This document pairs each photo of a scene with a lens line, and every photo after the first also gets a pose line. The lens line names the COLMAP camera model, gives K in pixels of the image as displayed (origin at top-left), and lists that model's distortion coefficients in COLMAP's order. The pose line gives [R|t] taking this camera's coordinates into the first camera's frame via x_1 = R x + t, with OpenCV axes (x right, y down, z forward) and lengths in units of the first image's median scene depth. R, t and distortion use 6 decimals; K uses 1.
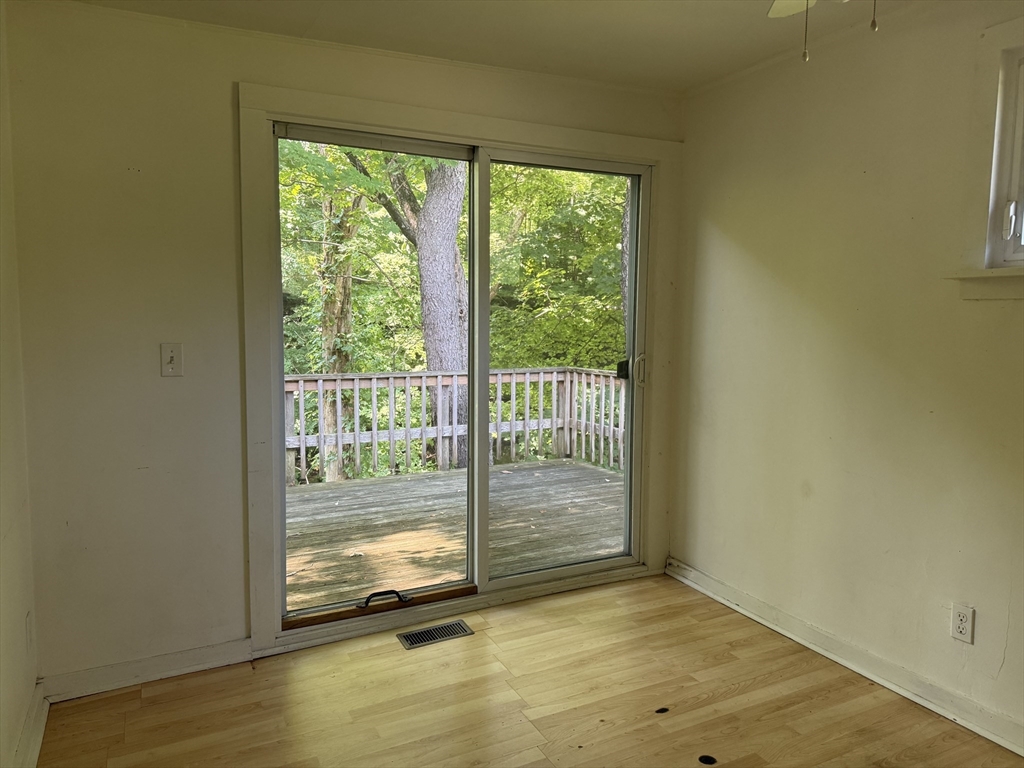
lens RADIAL K [[730.8, 0, 515.3], [0, 730.8, 384.9], [0, 0, 1]] dist [0.083478, -0.112424]
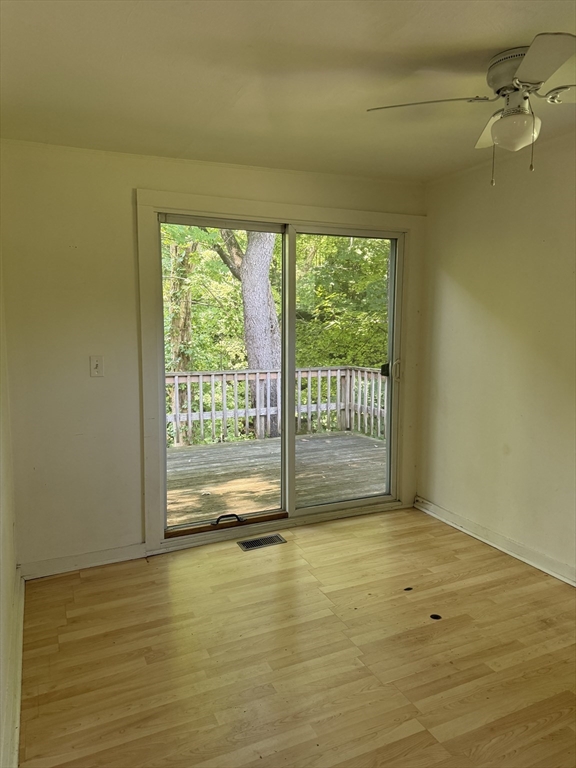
lens RADIAL K [[548.1, 0, 285.5], [0, 548.1, 385.7], [0, 0, 1]] dist [0.083478, -0.112424]
pose [[0.999083, -0.002028, -0.042770, -0.007968], [0.002707, 0.999871, 0.015821, -0.007966], [0.042732, -0.015923, 0.998960, -0.135254]]
